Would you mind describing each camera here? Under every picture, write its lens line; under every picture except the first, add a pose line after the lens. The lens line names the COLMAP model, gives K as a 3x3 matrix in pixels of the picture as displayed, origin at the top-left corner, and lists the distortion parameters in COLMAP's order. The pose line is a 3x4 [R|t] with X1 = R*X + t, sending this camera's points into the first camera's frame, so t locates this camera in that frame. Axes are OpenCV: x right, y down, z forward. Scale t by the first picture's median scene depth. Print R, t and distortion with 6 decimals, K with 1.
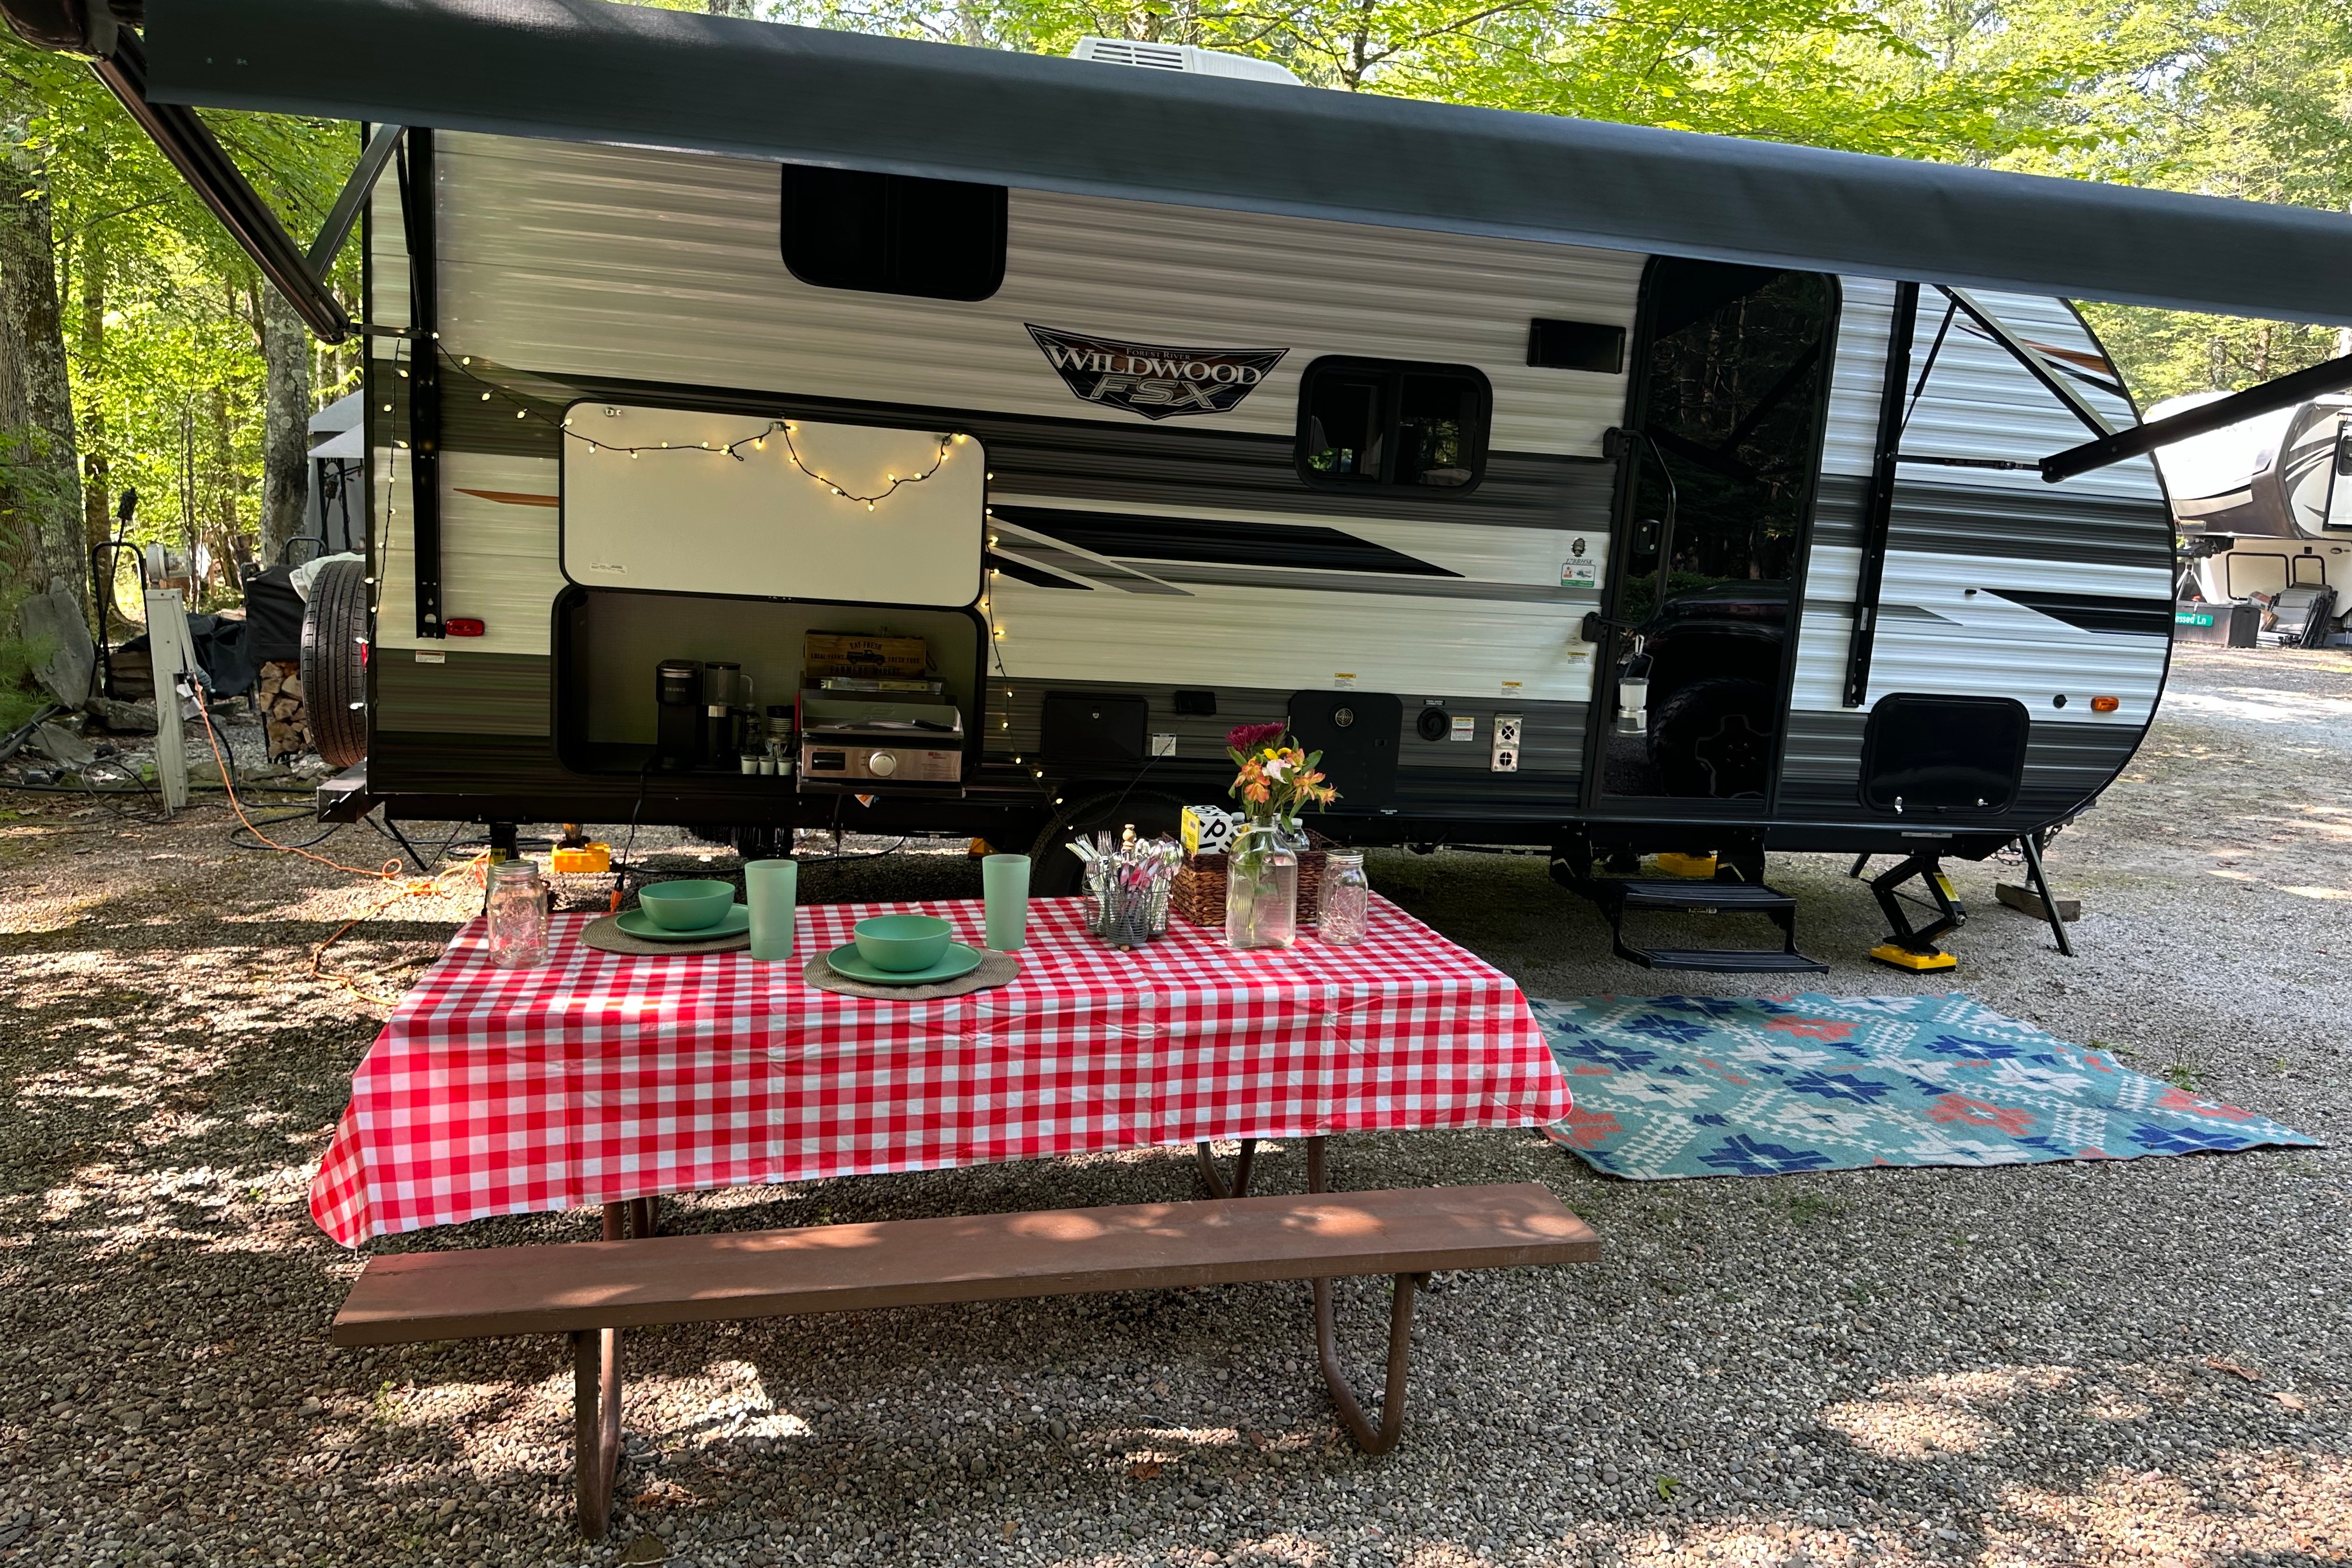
lens RADIAL K [[1669.0, 0, 1176.0], [0, 1669.0, 784.0], [0, 0, 1]] dist [0.008309, -0.021922]
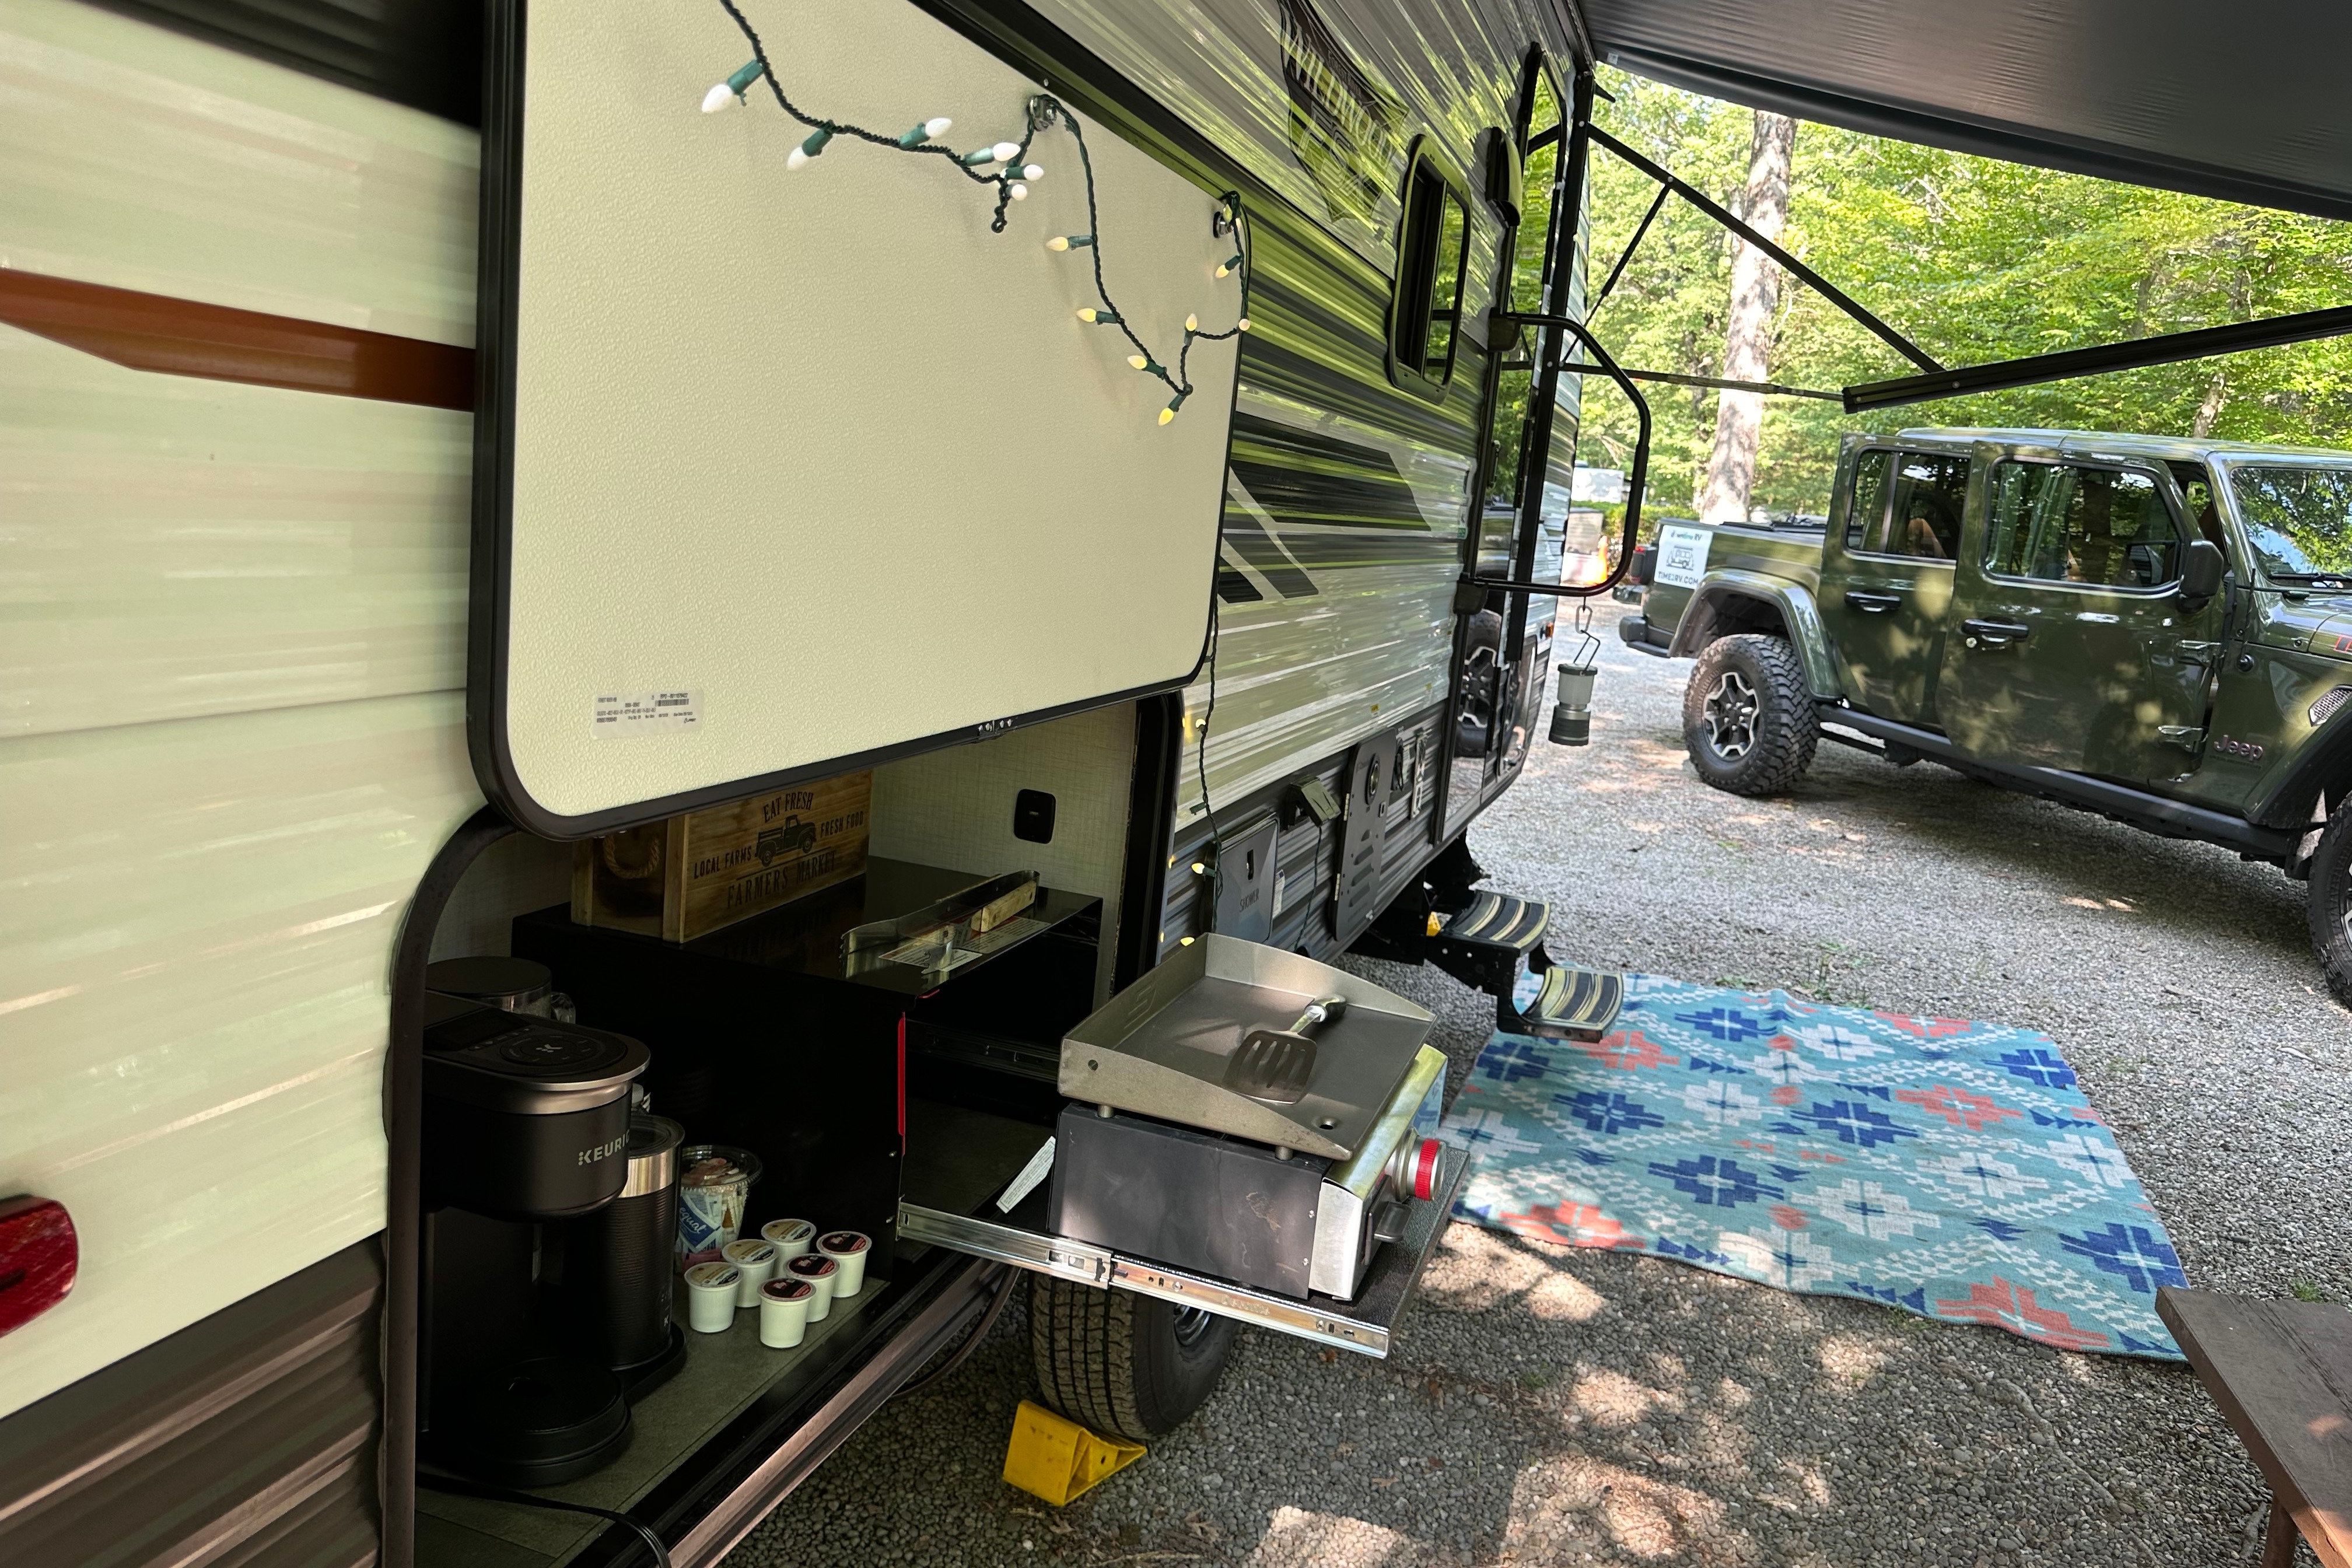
lens RADIAL K [[1669.0, 0, 1176.0], [0, 1669.0, 784.0], [0, 0, 1]] dist [0.008309, -0.021922]
pose [[0.510095, -0.166983, 0.843753, -0.475735], [0.080143, 0.985934, 0.146670, -0.144887], [-0.856376, -0.007194, 0.516303, 0.842088]]
